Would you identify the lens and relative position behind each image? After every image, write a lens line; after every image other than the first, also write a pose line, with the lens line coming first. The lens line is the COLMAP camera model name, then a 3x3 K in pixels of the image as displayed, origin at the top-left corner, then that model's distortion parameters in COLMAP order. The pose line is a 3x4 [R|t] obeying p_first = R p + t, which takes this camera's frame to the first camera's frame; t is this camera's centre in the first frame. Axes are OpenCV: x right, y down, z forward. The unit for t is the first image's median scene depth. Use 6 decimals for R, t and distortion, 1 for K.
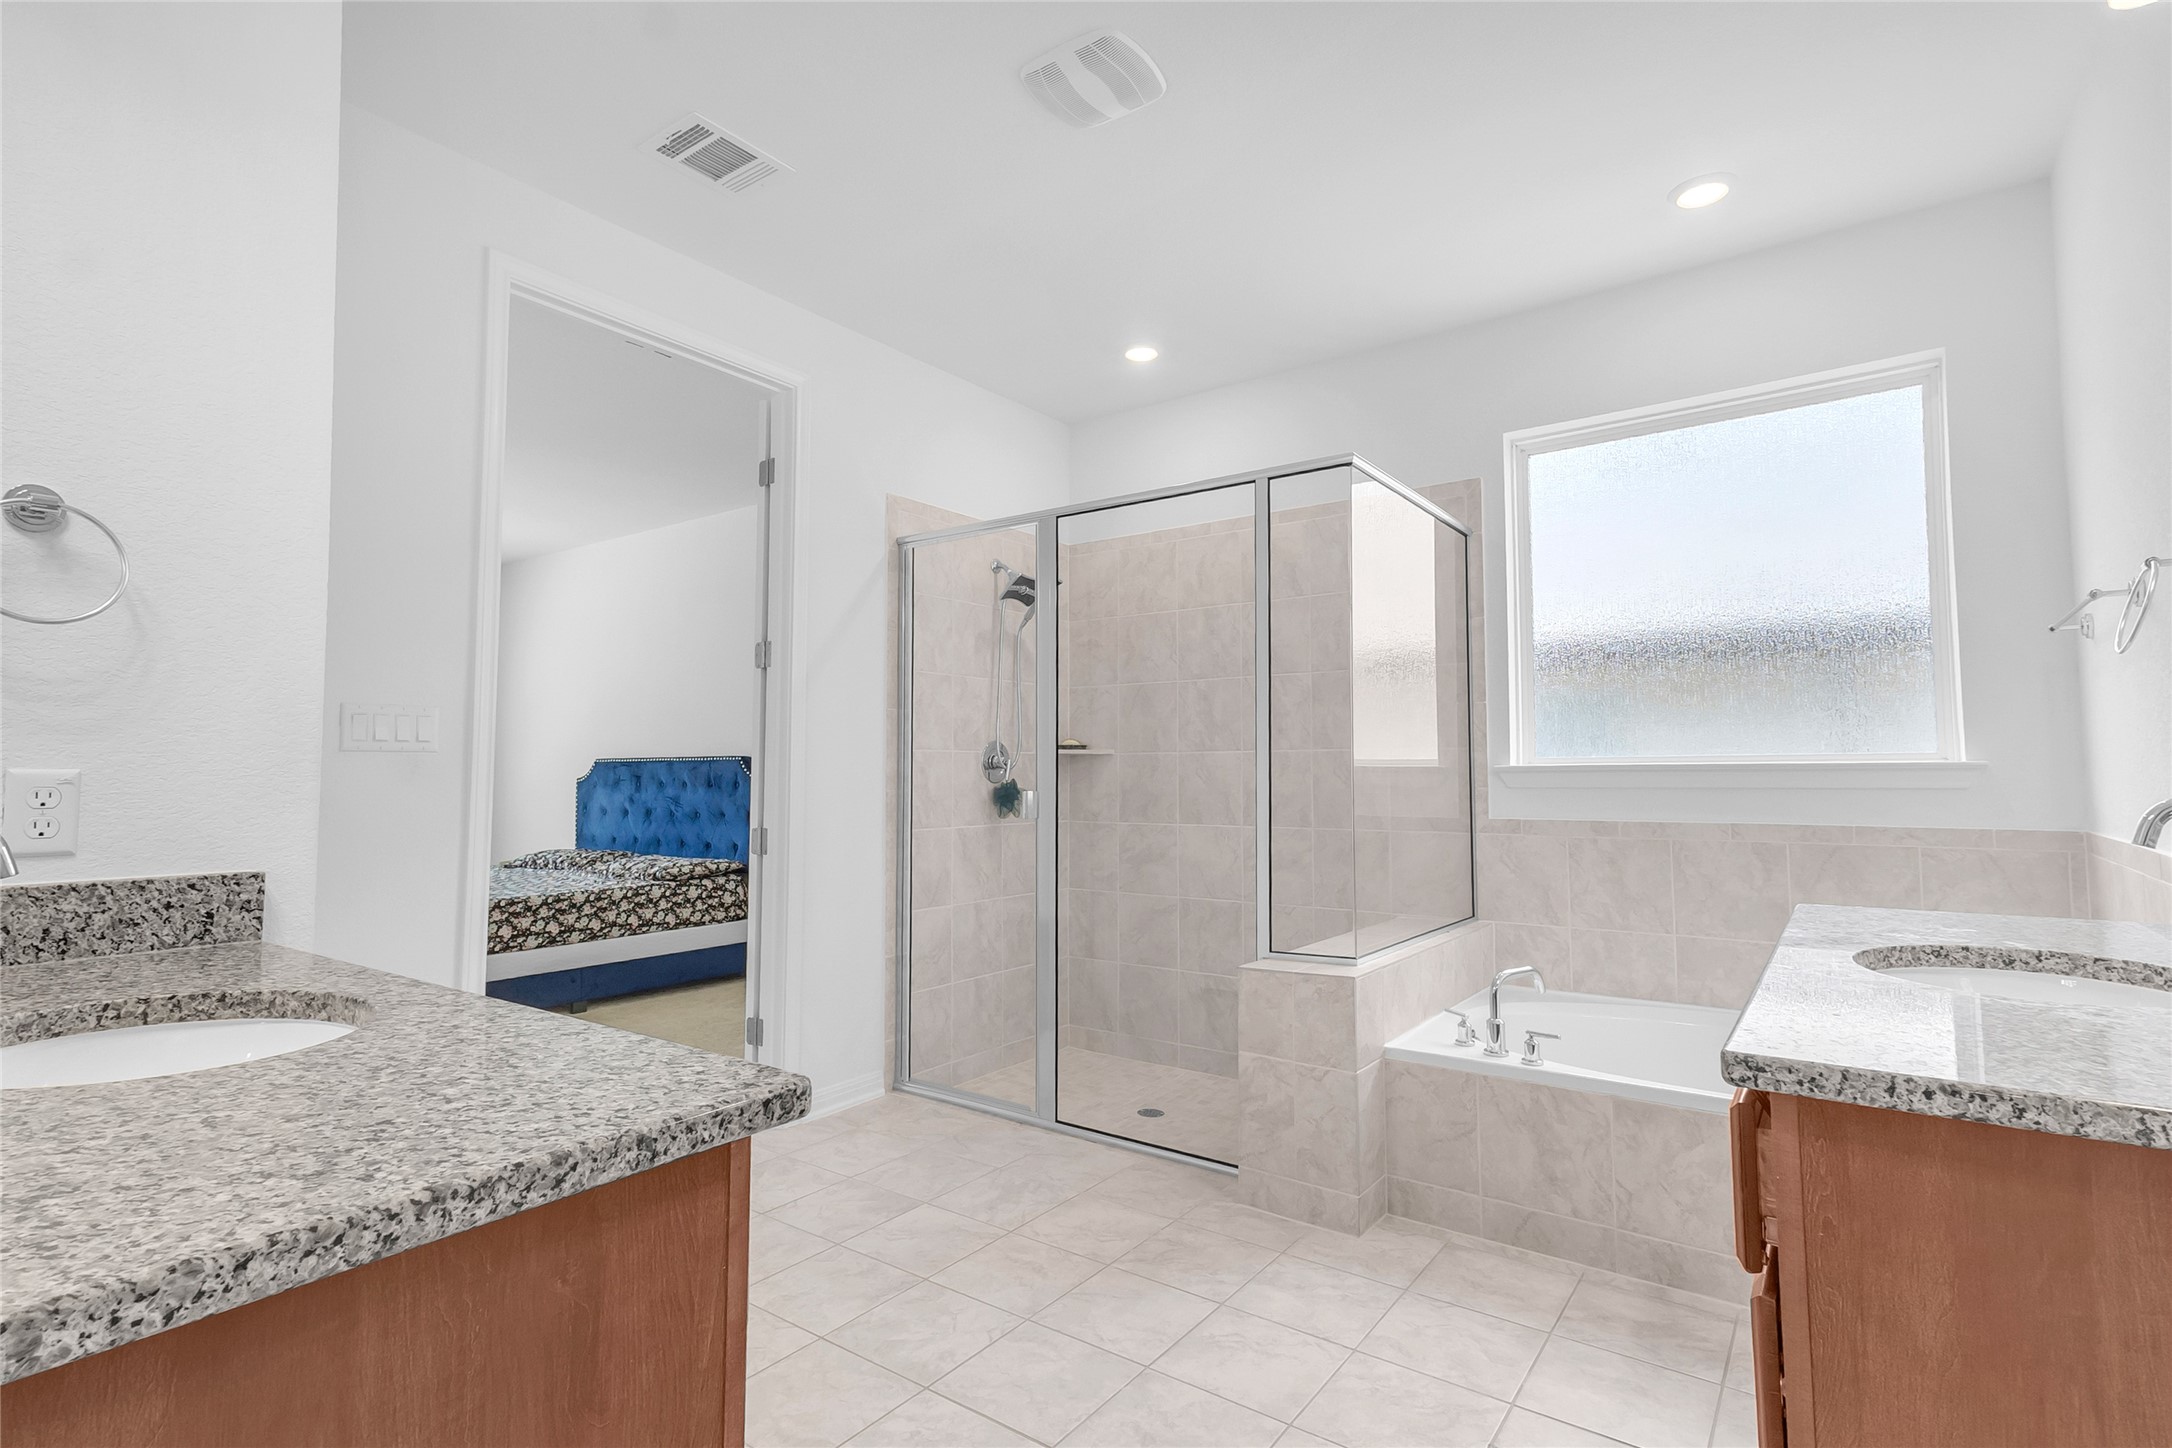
lens RADIAL K [[1026.9, 0, 1081.3], [0, 1026.9, 711.2], [0, 0, 1]] dist [0.004832, -0.000830]
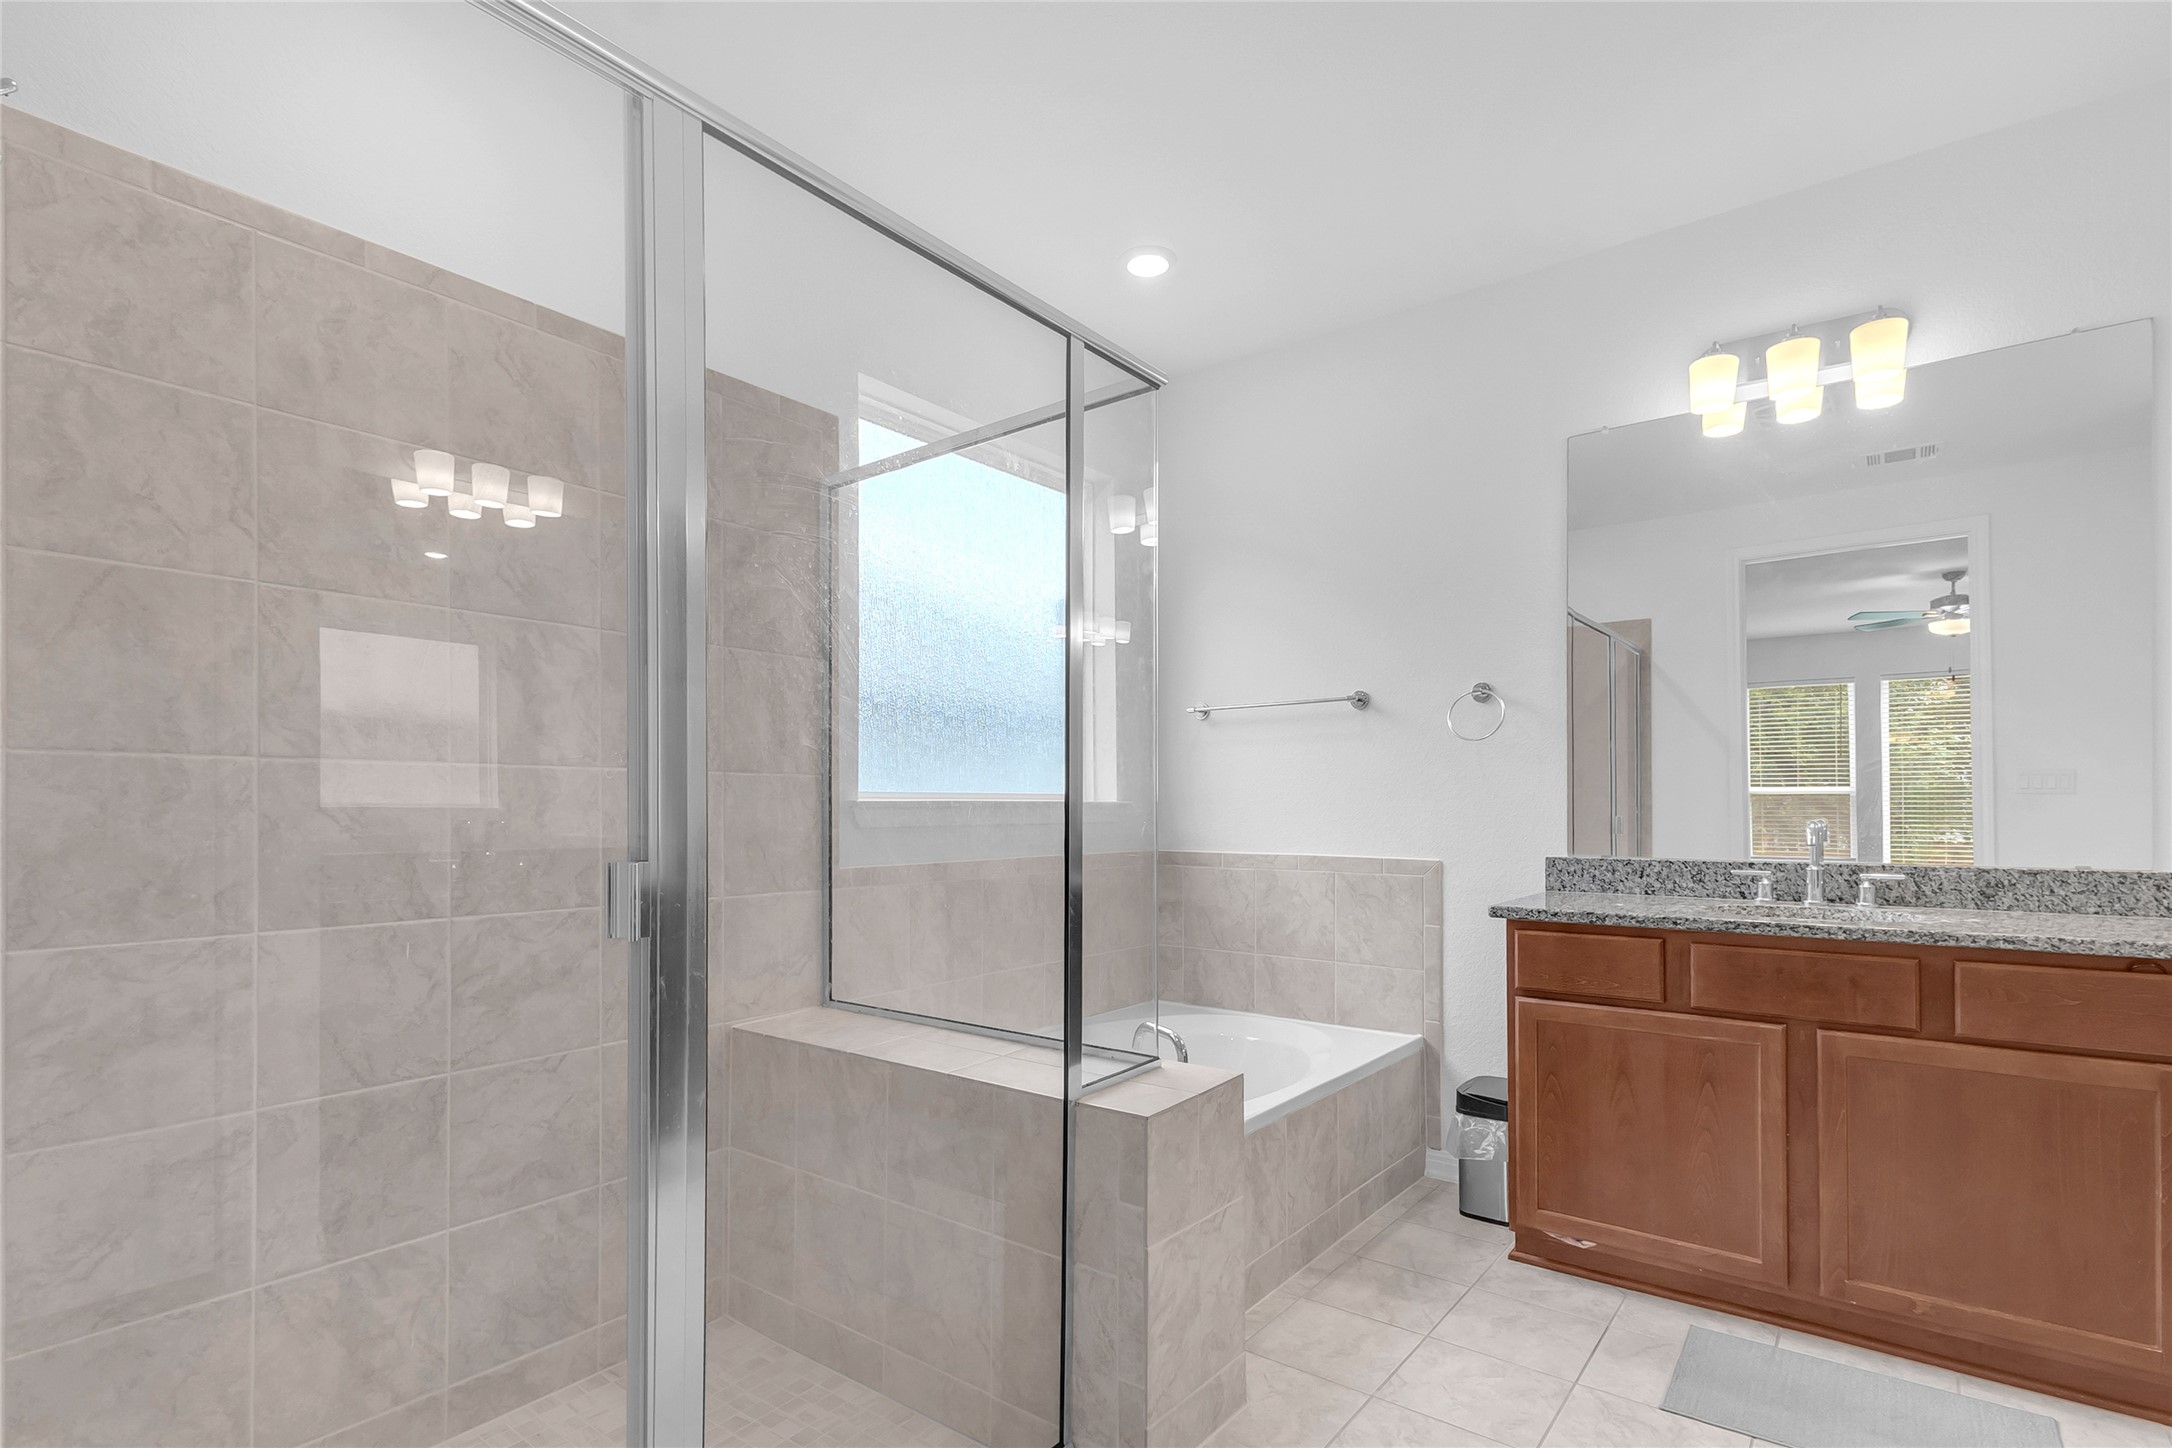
lens RADIAL K [[1026.9, 0, 1050.8], [0, 1026.9, 818.6], [0, 0, 1]] dist [0.004832, -0.000830]
pose [[0.038094, -0.004124, 0.999266, -0.304840], [-0.059699, 0.998196, 0.006395, 0.043249], [-0.997489, -0.059899, 0.037779, 0.675003]]
